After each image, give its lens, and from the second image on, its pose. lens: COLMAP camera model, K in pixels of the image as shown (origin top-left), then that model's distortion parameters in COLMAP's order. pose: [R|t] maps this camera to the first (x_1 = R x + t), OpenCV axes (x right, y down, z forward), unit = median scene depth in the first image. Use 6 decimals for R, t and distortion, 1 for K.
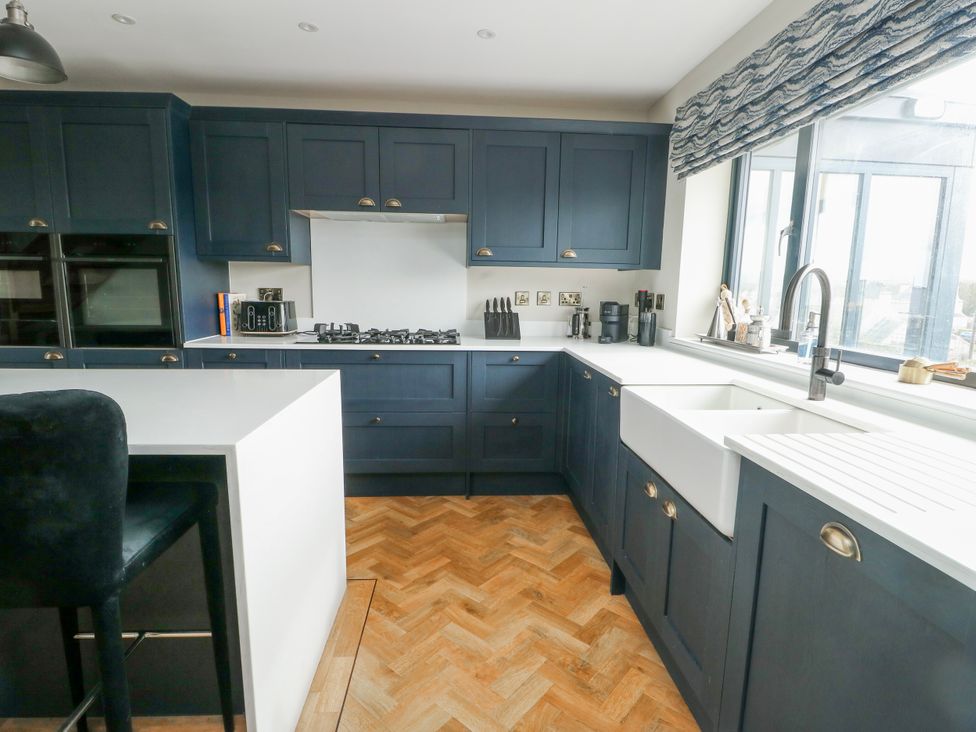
lens RADIAL K [[508.4, 0, 488.4], [0, 508.4, 365.0], [0, 0, 1]] dist [0.003783, -0.013972]
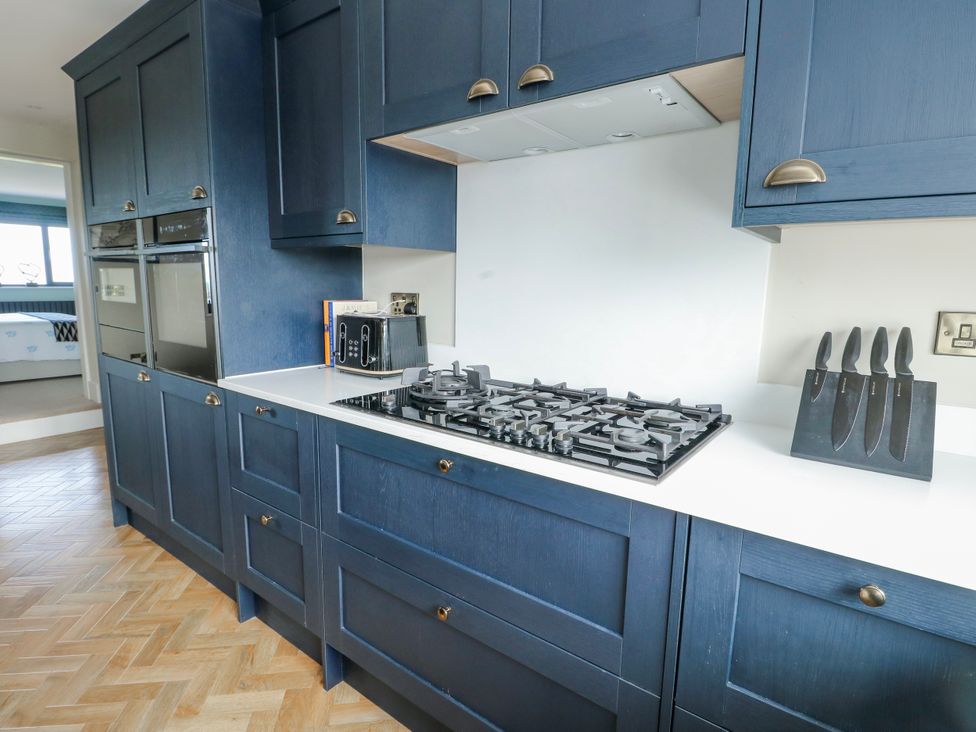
lens RADIAL K [[523.2, 0, 489.5], [0, 523.2, 364.2], [0, 0, 1]] dist [0.000126, -0.014080]
pose [[0.752452, 0.096306, -0.651569, 0.066721], [-0.105780, 0.994081, 0.024774, -0.106319], [0.650098, 0.050282, 0.758185, 0.682417]]
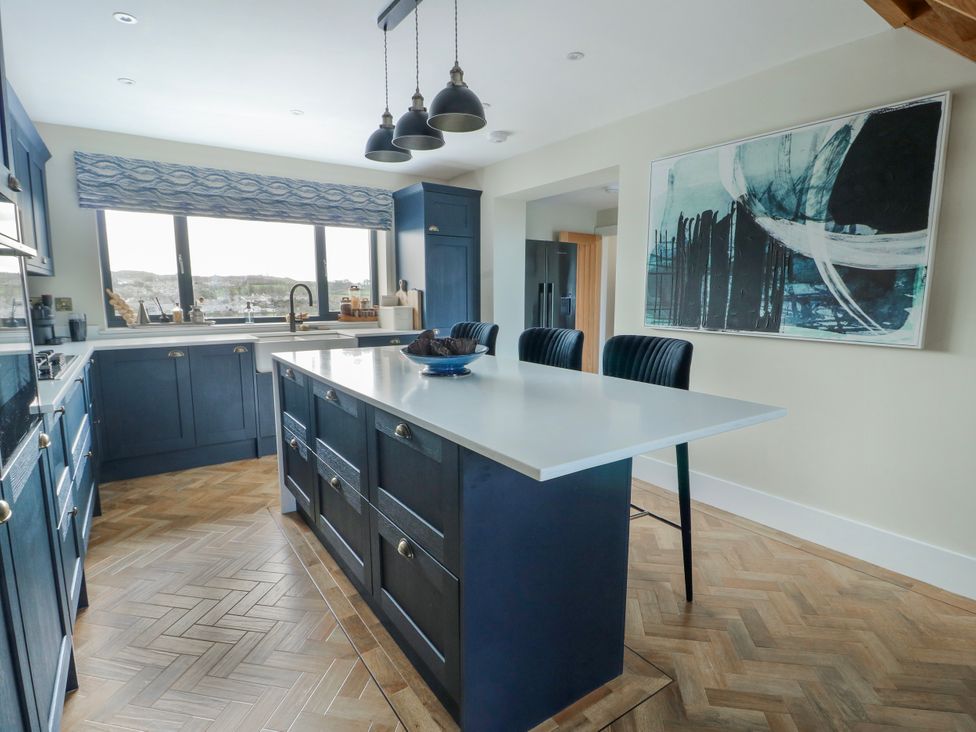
lens RADIAL K [[508.4, 0, 488.4], [0, 508.4, 365.0], [0, 0, 1]] dist [0.003783, -0.013972]
pose [[-0.514723, -0.135245, 0.846622, -1.223239], [0.124267, 0.965283, 0.229751, -0.142237], [-0.848303, 0.223465, -0.480047, 0.797327]]
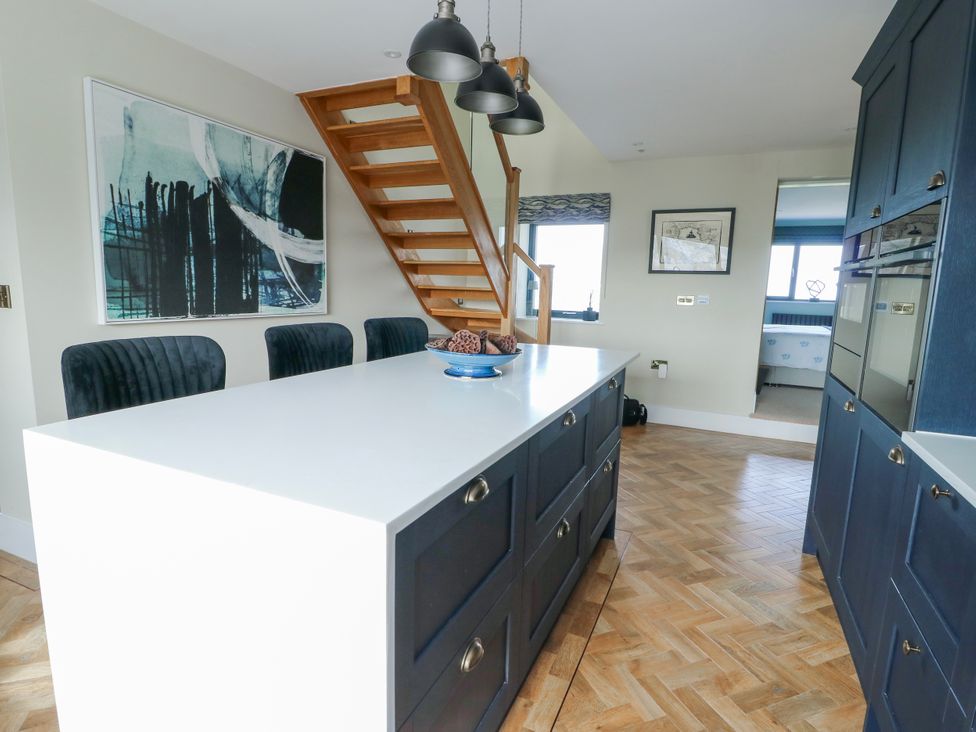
lens RADIAL K [[523.2, 0, 489.5], [0, 523.2, 364.2], [0, 0, 1]] dist [0.000126, -0.014080]
pose [[-0.475353, 0.105008, -0.873506, -0.009839], [-0.171326, 0.962796, 0.208976, -0.127491], [0.862953, 0.248991, -0.439677, 0.810781]]
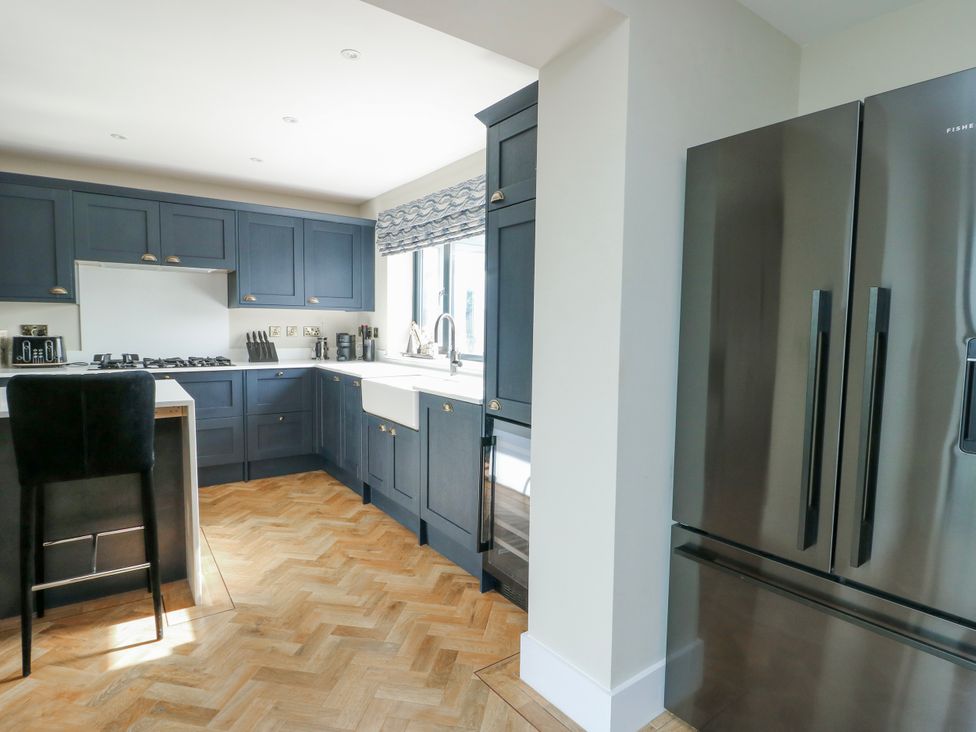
lens RADIAL K [[523.2, 0, 489.5], [0, 523.2, 364.2], [0, 0, 1]] dist [0.000126, -0.014080]
pose [[0.850387, -0.043709, 0.524340, -0.208932], [0.080370, 0.995640, -0.047348, 0.075083], [-0.519984, 0.082405, 0.850192, -0.524917]]
